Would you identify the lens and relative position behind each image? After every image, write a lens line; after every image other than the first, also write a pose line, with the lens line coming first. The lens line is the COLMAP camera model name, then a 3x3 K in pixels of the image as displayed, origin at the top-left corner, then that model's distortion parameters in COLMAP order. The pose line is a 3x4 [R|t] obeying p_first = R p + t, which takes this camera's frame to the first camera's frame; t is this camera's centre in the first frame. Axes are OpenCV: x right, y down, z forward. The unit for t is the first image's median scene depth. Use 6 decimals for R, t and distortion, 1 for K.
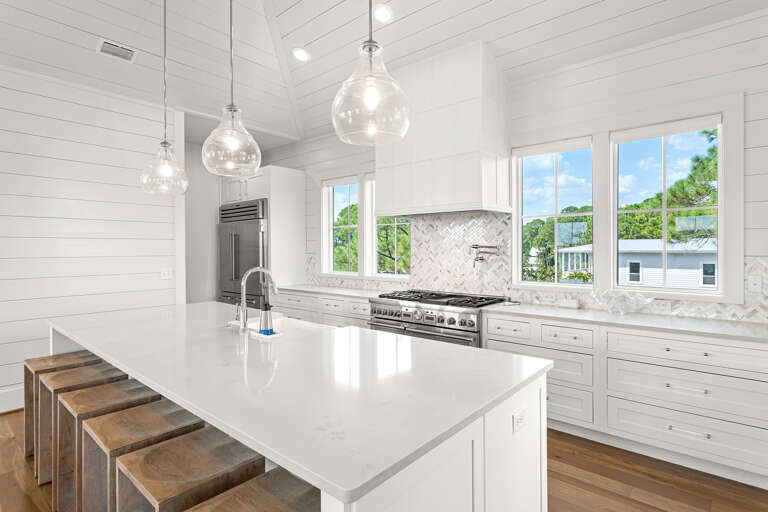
lens RADIAL K [[392.7, 0, 383.6], [0, 392.7, 252.4], [0, 0, 1]] dist [-0.004367, -0.000304]
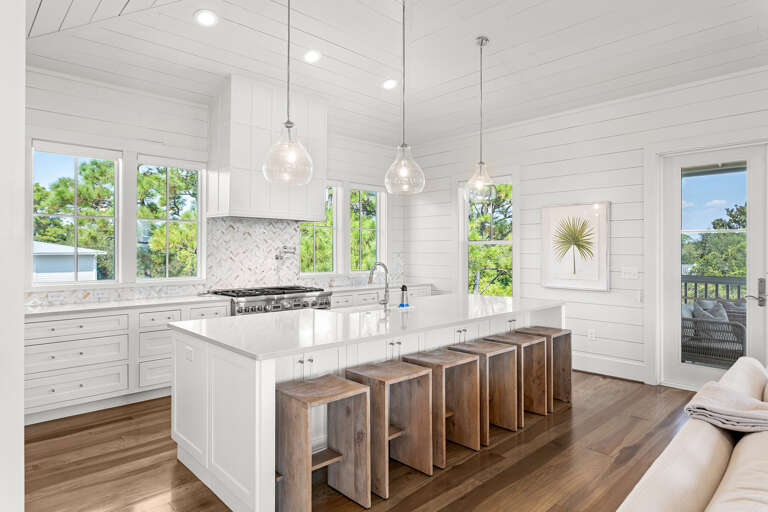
lens RADIAL K [[454.8, 0, 385.4], [0, 454.8, 253.4], [0, 0, 1]] dist [-0.000373, -0.000064]
pose [[0.101843, -0.001818, 0.994799, -1.084358], [0.005870, 0.999982, 0.001227, 0.004086], [-0.994783, 0.005715, 0.101852, 0.486546]]
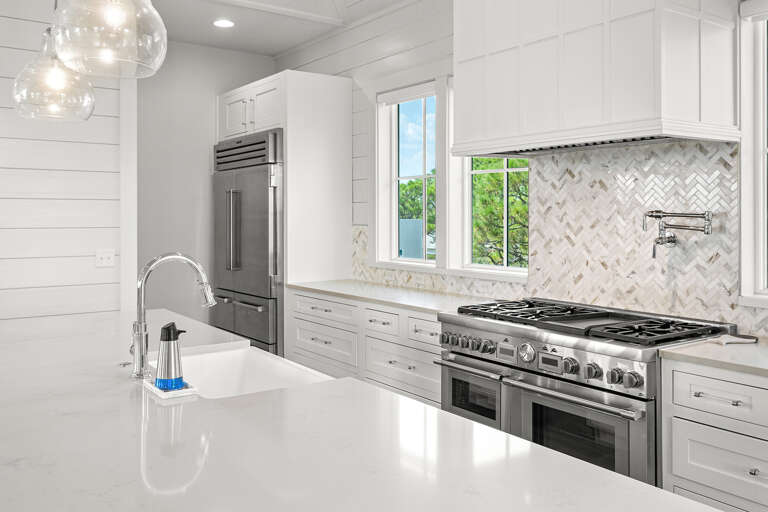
lens RADIAL K [[658.6, 0, 383.1], [0, 658.6, 214.9], [0, 0, 1]] dist [0.018606, 0.007504]
pose [[0.971892, 0.004142, -0.235390, 0.091887], [-0.006655, 0.999929, -0.009881, -0.003513], [0.235332, 0.011170, 0.971851, 0.131174]]
